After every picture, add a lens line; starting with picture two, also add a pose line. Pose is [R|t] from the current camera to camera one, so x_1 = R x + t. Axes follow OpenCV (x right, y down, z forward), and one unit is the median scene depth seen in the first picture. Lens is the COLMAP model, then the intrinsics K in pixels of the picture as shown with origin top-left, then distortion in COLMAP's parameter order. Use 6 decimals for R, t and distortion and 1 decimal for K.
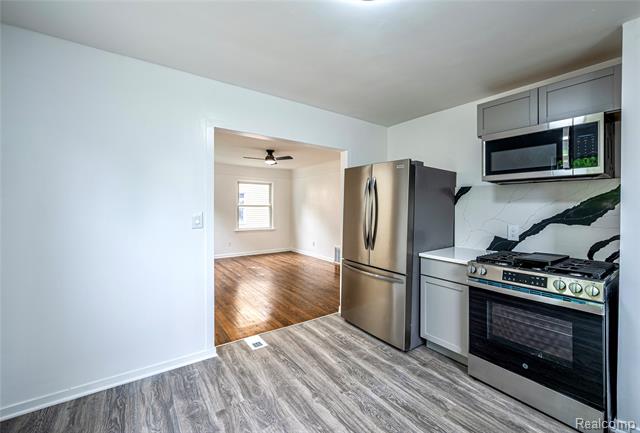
lens RADIAL K [[274.0, 0, 321.8], [0, 274.0, 209.0], [0, 0, 1]] dist [0.001502, 0.000345]
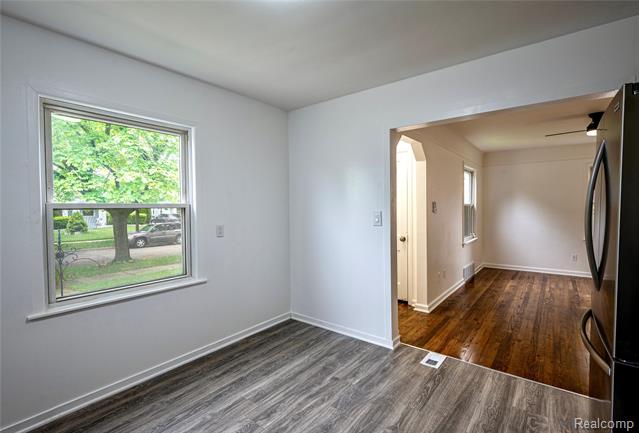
lens RADIAL K [[301.1, 0, 319.5], [0, 301.1, 216.5], [0, 0, 1]] dist [0.000984, 0.000099]
pose [[0.276794, 0.021117, -0.960697, 0.654716], [0.004001, 0.999725, 0.023127, 0.004361], [0.960921, -0.010245, 0.276633, 0.440923]]
